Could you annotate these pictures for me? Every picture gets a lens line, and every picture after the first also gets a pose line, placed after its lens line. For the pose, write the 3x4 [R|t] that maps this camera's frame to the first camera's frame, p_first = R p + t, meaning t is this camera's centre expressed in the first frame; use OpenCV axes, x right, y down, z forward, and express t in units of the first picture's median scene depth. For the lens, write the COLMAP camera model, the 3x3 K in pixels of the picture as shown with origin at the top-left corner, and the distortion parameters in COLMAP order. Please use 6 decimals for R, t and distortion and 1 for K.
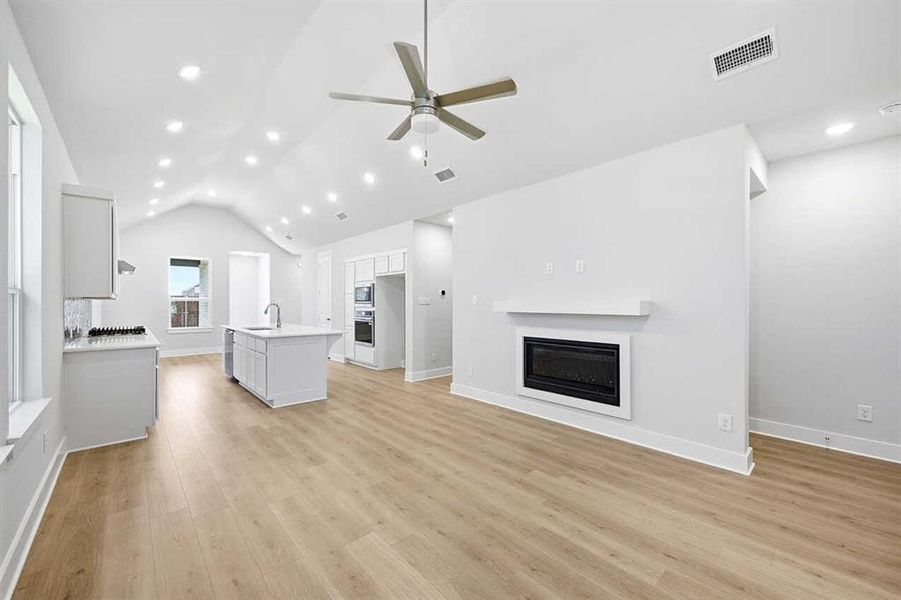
lens RADIAL K [[360.9, 0, 452.7], [0, 360.9, 301.6], [0, 0, 1]] dist [0.000821, -0.000098]
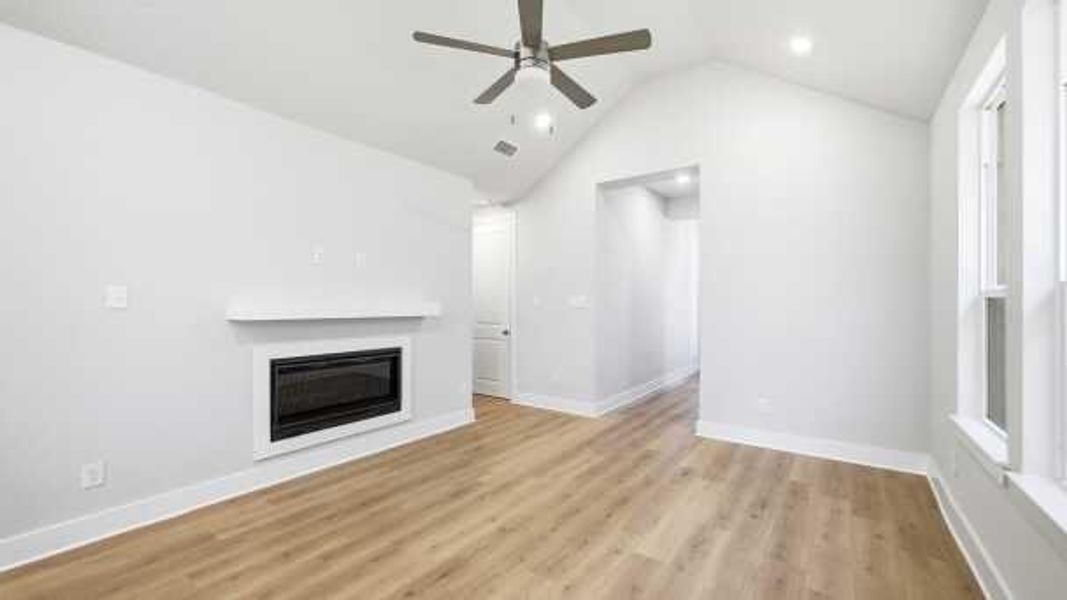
lens RADIAL K [[428.4, 0, 533.5], [0, 428.4, 300.0], [0, 0, 1]] dist [0.001646, 0.000117]
pose [[-0.213809, 0.010414, 0.976820, -0.797325], [-0.007688, 0.999894, -0.012343, 0.002412], [-0.976845, -0.010149, -0.213707, 0.954652]]
